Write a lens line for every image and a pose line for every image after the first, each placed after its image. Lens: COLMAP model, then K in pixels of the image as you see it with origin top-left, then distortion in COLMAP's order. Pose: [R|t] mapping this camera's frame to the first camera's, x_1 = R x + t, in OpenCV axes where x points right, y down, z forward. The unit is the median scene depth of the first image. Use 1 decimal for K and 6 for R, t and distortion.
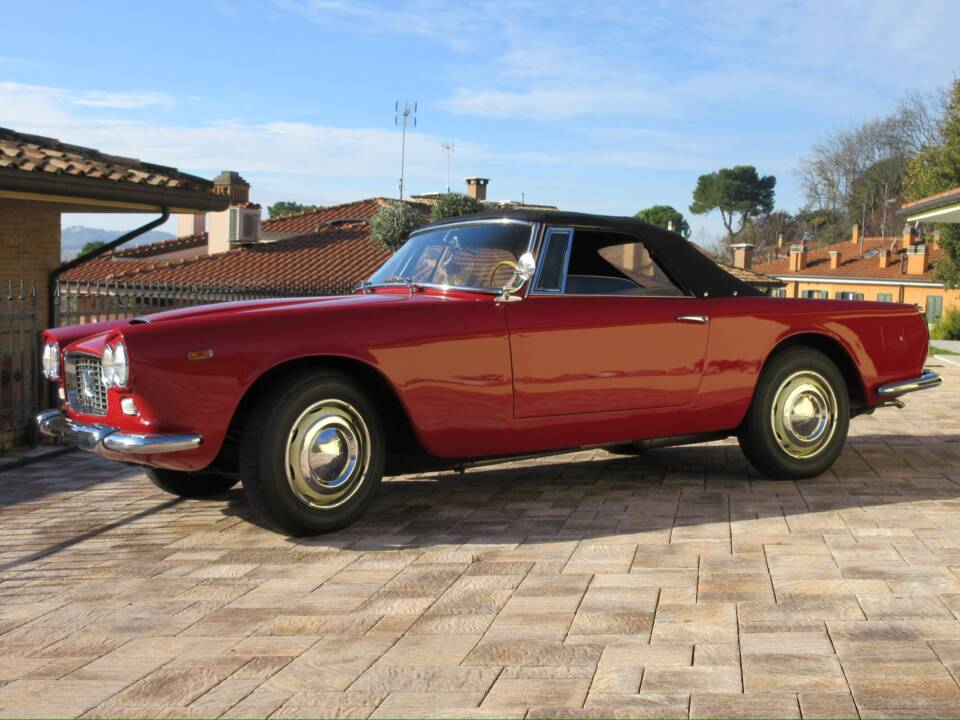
lens RADIAL K [[1311.4, 0, 486.5], [0, 1311.4, 355.8], [0, 0, 1]] dist [0.017683, 0.000000]
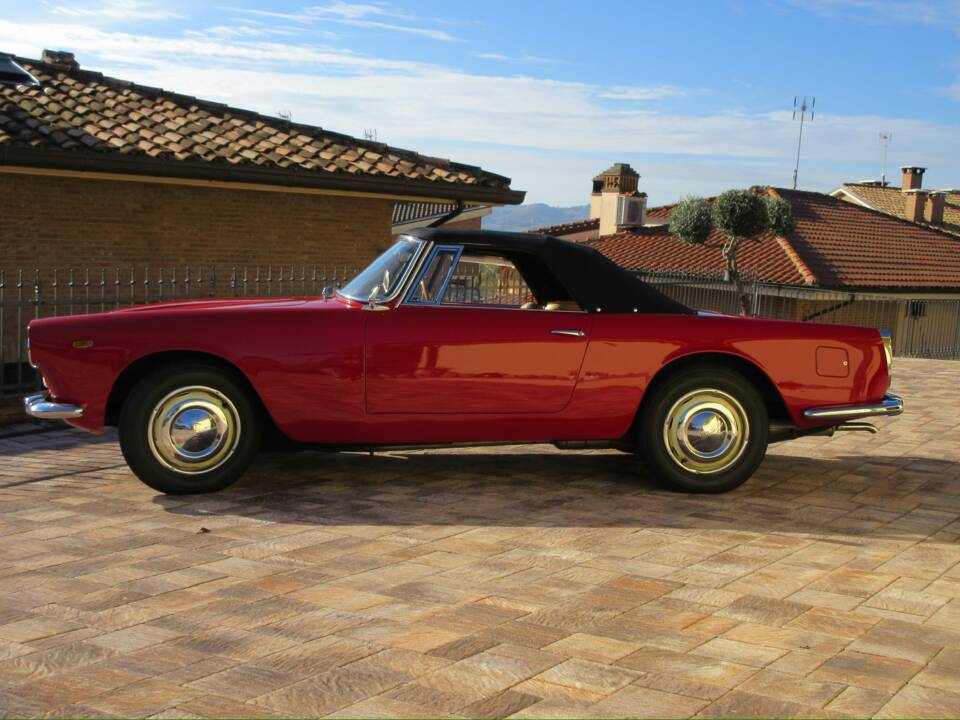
lens RADIAL K [[1164.8, 0, 480.9], [0, 1164.8, 363.3], [0, 0, 1]] dist [-0.028557, 0.000000]
pose [[0.923541, 0.069407, -0.377168, 0.367878], [-0.055687, 0.997333, 0.047174, -0.036665], [0.379436, -0.022563, 0.924943, 0.070902]]
